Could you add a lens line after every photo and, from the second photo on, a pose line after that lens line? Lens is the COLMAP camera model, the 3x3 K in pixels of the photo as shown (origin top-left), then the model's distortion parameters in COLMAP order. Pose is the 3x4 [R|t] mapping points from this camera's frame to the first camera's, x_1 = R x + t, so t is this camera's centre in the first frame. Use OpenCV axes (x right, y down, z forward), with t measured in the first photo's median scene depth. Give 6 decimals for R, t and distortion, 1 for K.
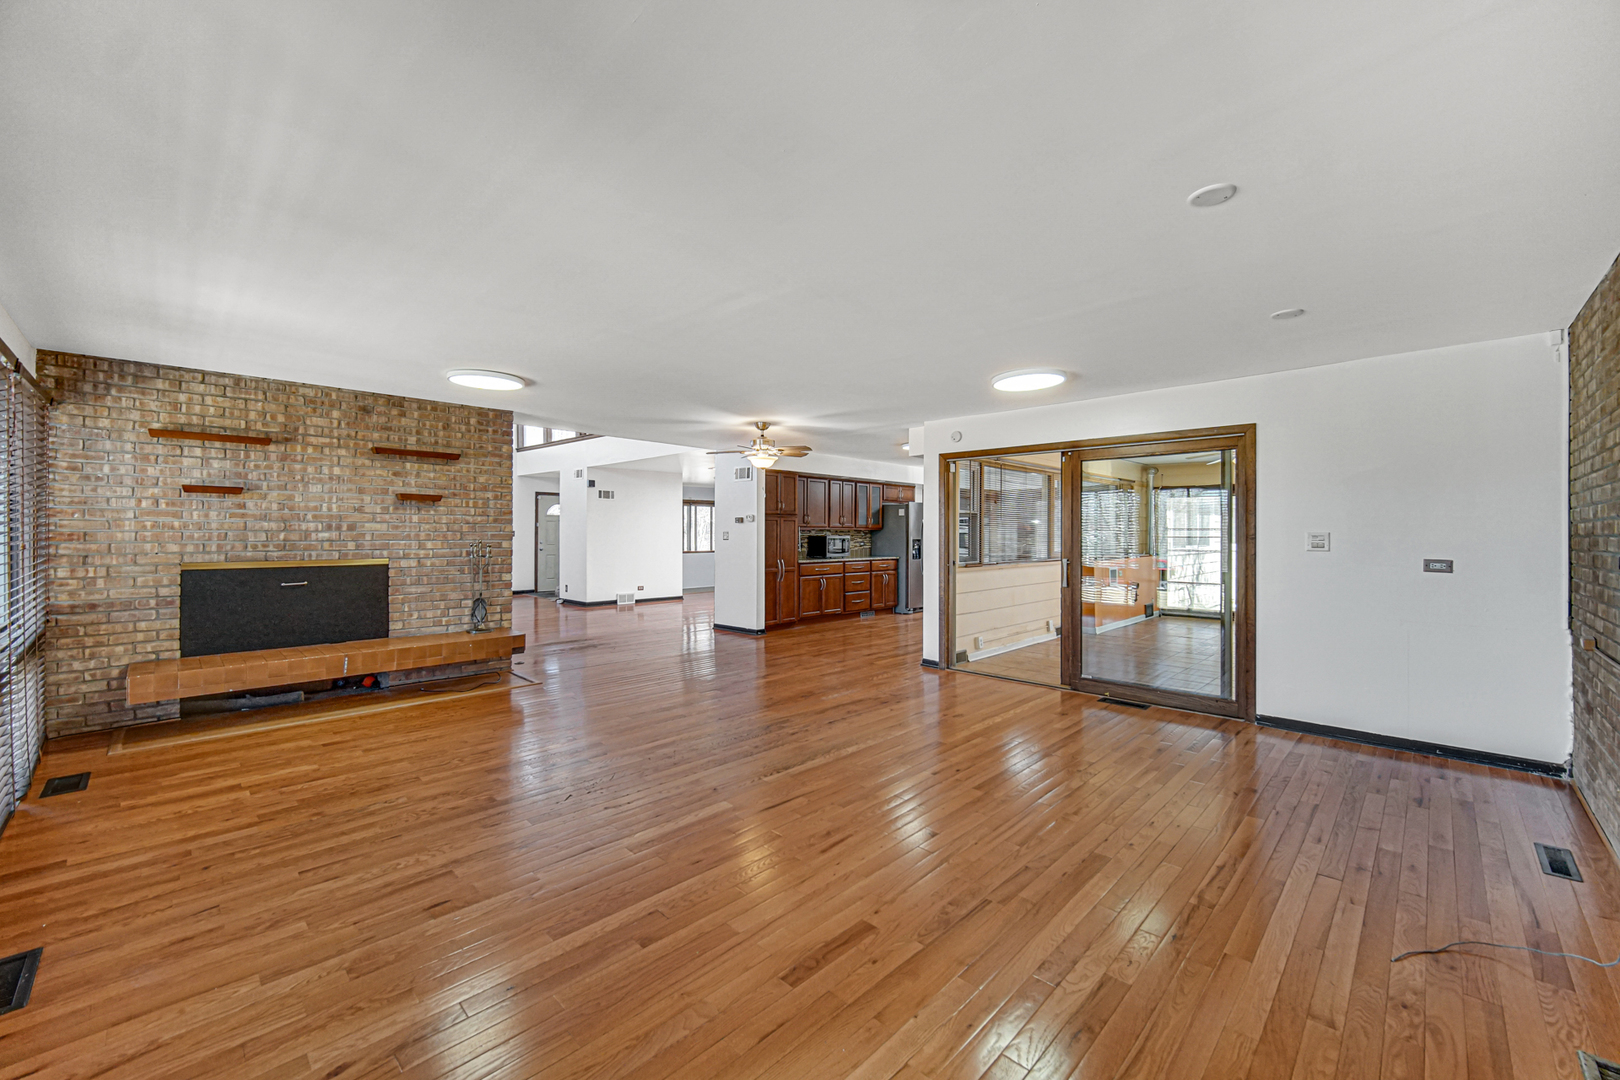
lens RADIAL K [[640.7, 0, 811.9], [0, 640.7, 534.0], [0, 0, 1]] dist [-0.000403, -0.000009]
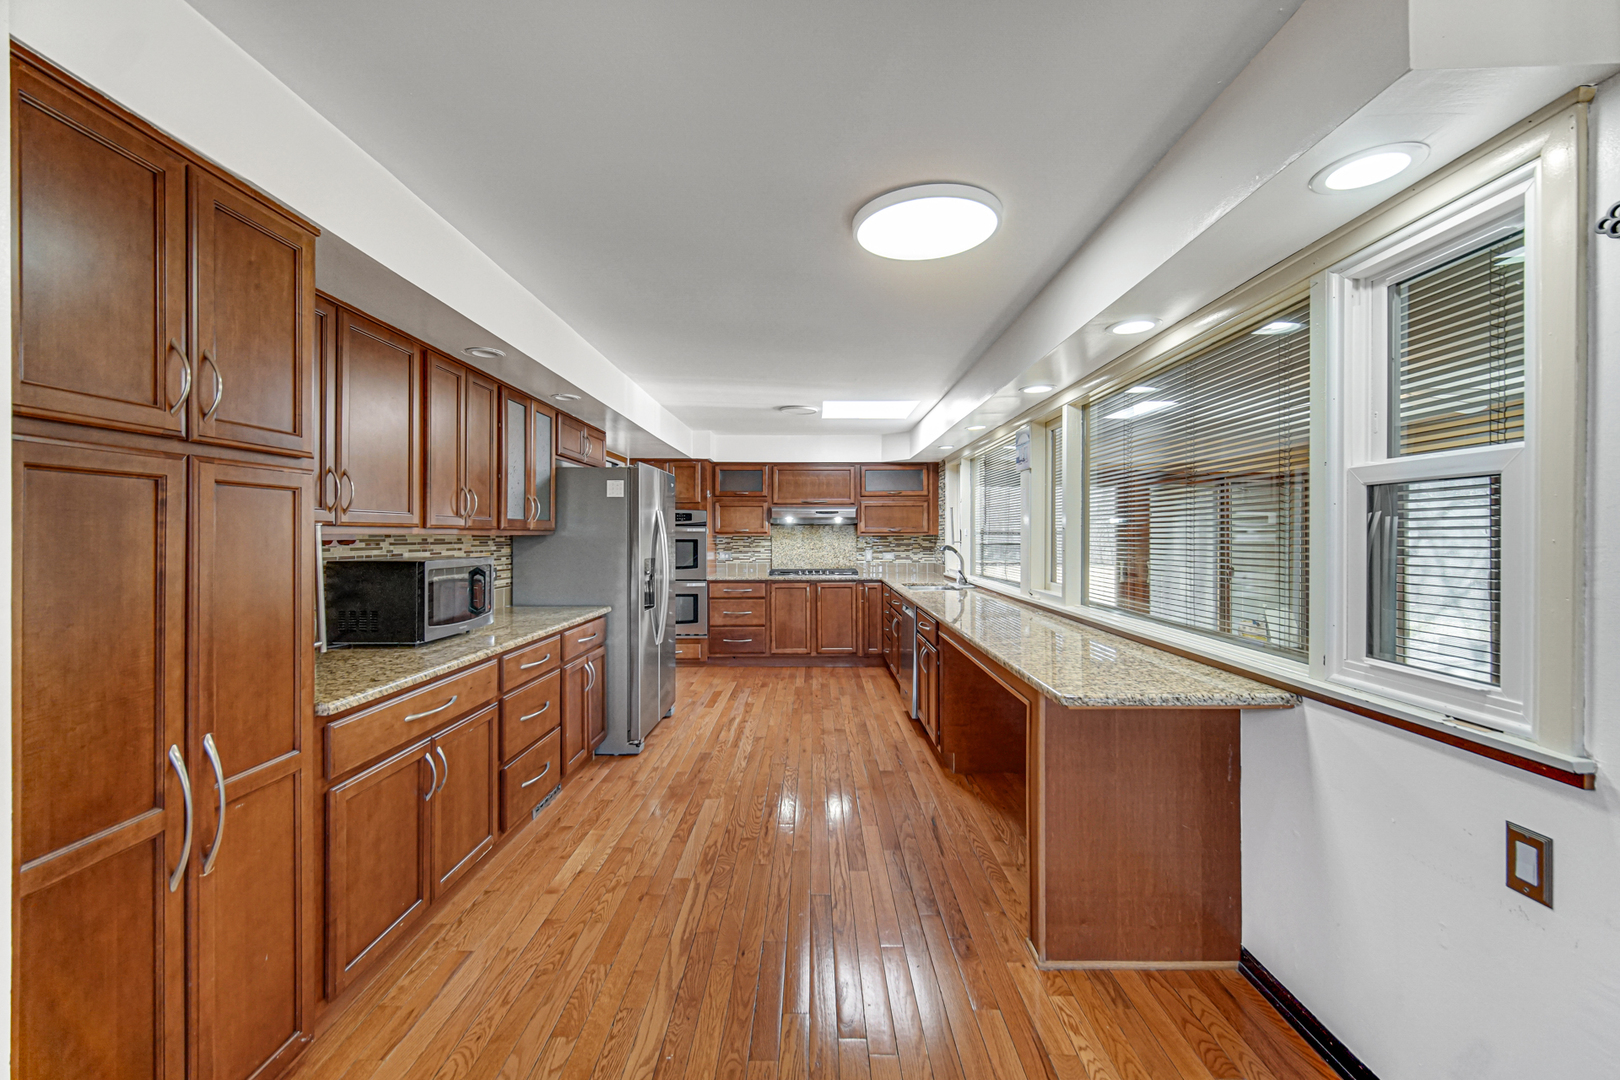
lens RADIAL K [[640.7, 0, 811.9], [0, 640.7, 534.0], [0, 0, 1]] dist [-0.000403, -0.000009]
pose [[0.724797, -0.001994, 0.688959, -0.042910], [-0.001010, 0.999992, 0.003958, -0.009172], [-0.688962, -0.003564, 0.724789, 0.704043]]
